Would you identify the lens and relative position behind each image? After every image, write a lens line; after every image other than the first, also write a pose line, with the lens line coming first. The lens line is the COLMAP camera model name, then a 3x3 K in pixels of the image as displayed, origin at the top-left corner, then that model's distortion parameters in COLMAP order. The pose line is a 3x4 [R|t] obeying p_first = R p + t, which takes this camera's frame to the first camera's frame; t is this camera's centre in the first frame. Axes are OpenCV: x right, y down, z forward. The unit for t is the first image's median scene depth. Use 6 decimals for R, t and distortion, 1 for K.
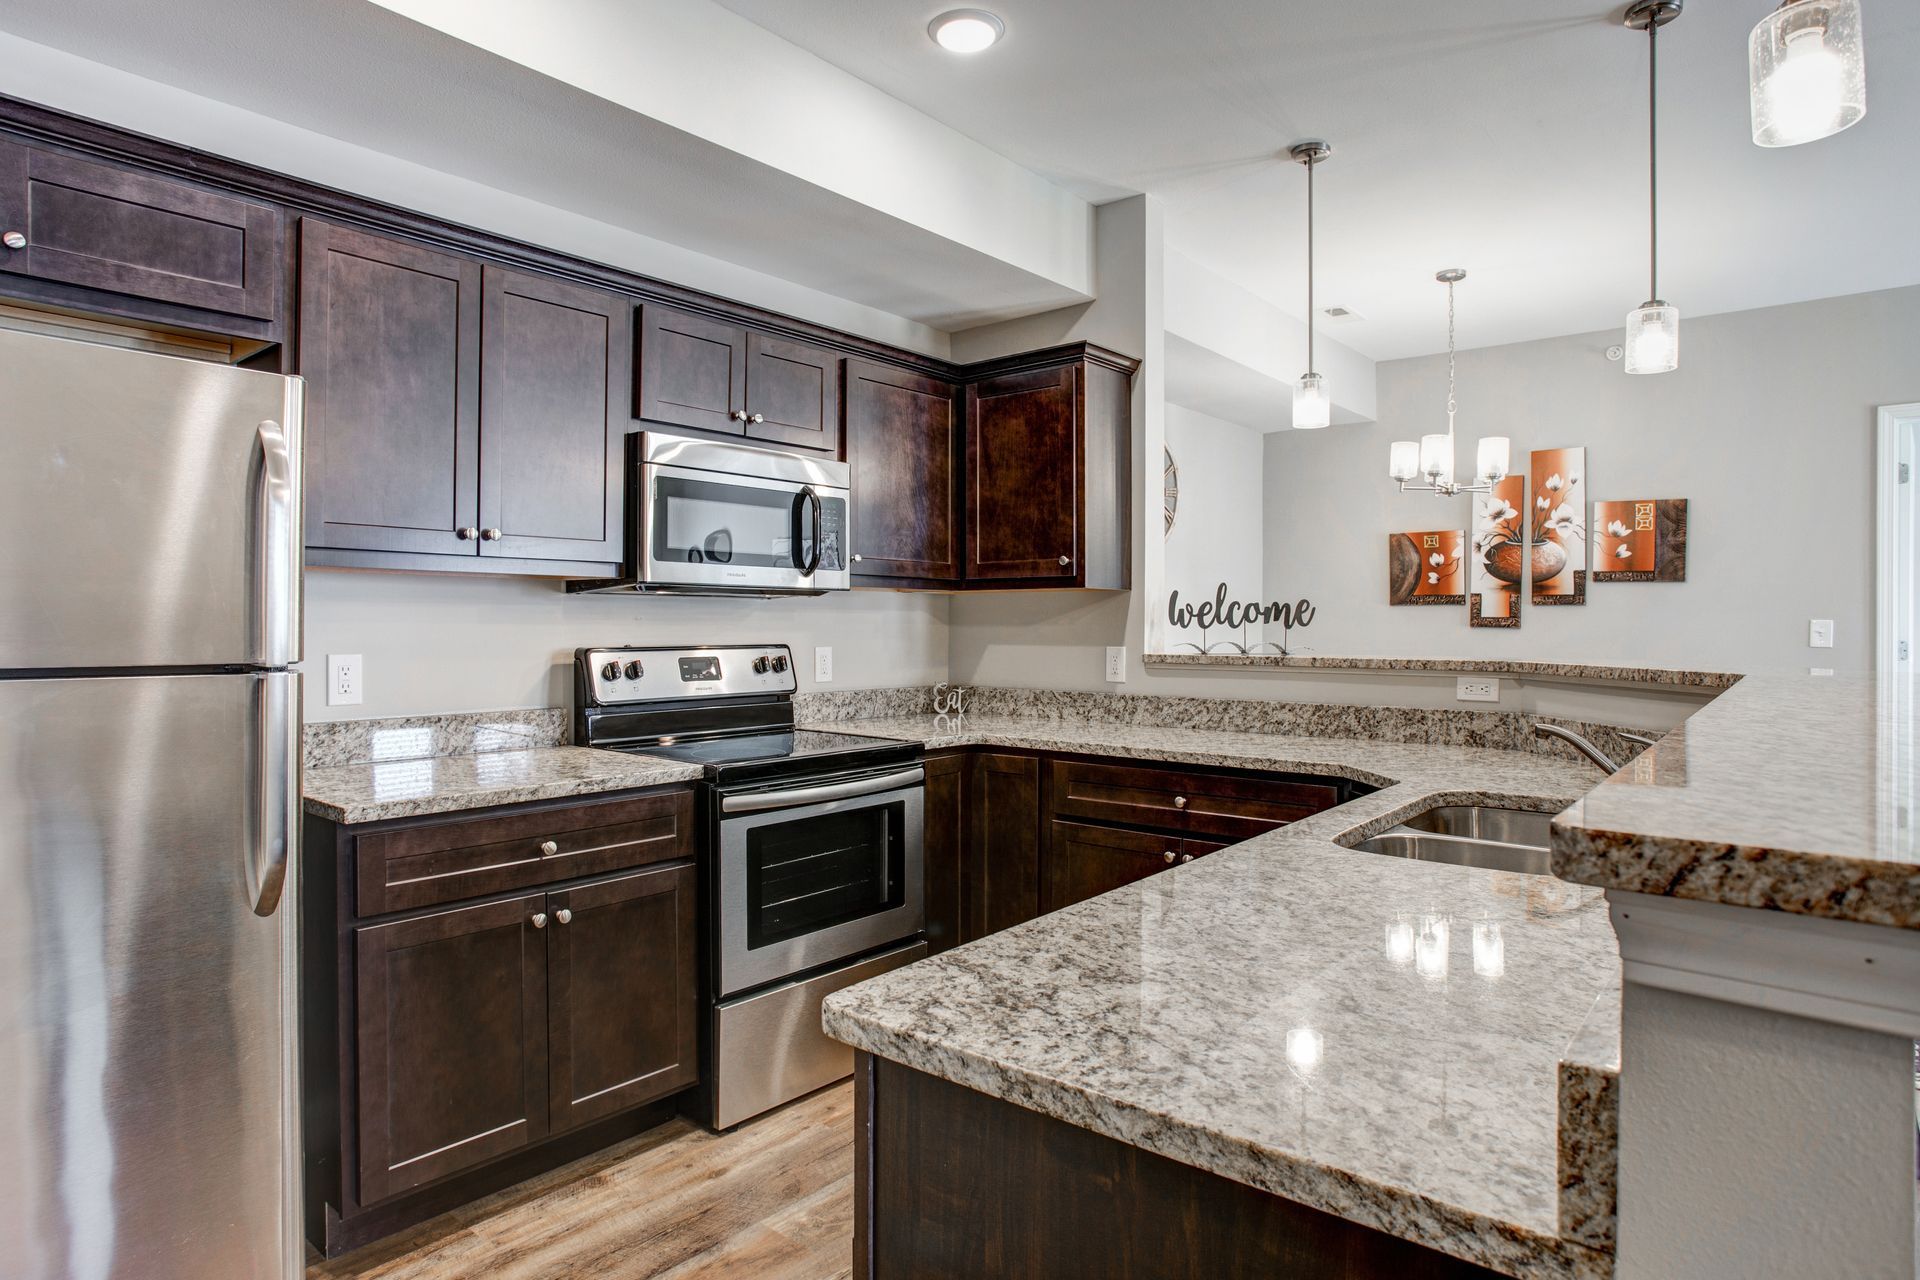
lens RADIAL K [[1117.4, 0, 960.0], [0, 1117.4, 640.0], [0, 0, 1]] dist [-0.001417, -0.000214]
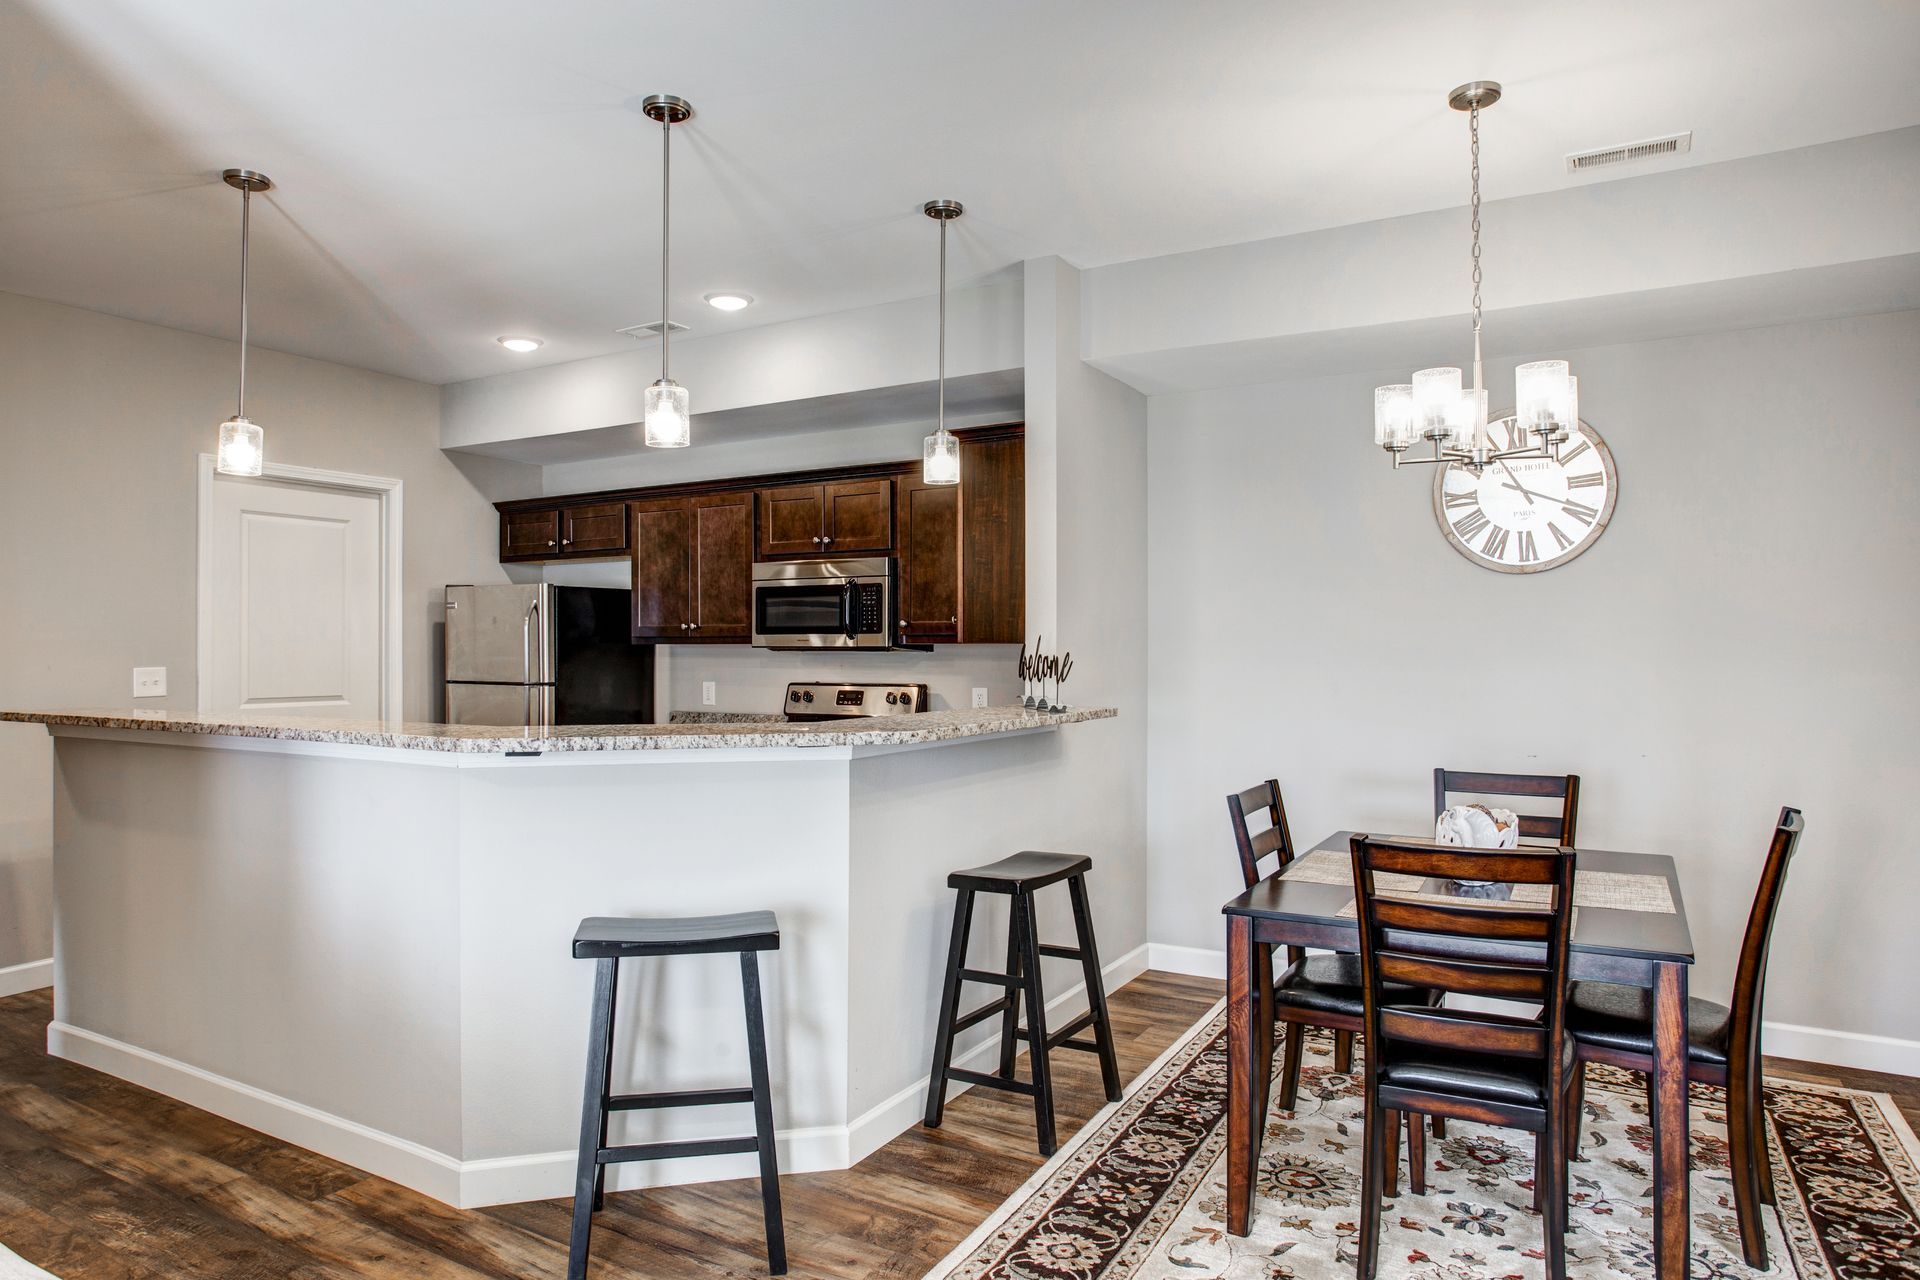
lens RADIAL K [[1117.4, 0, 960.0], [0, 1117.4, 640.0], [0, 0, 1]] dist [-0.001417, -0.000214]
pose [[0.174726, -0.014213, -0.984514, 1.355986], [-0.017741, 0.999688, -0.017581, -0.031657], [0.984457, 0.020538, 0.174420, 0.890030]]
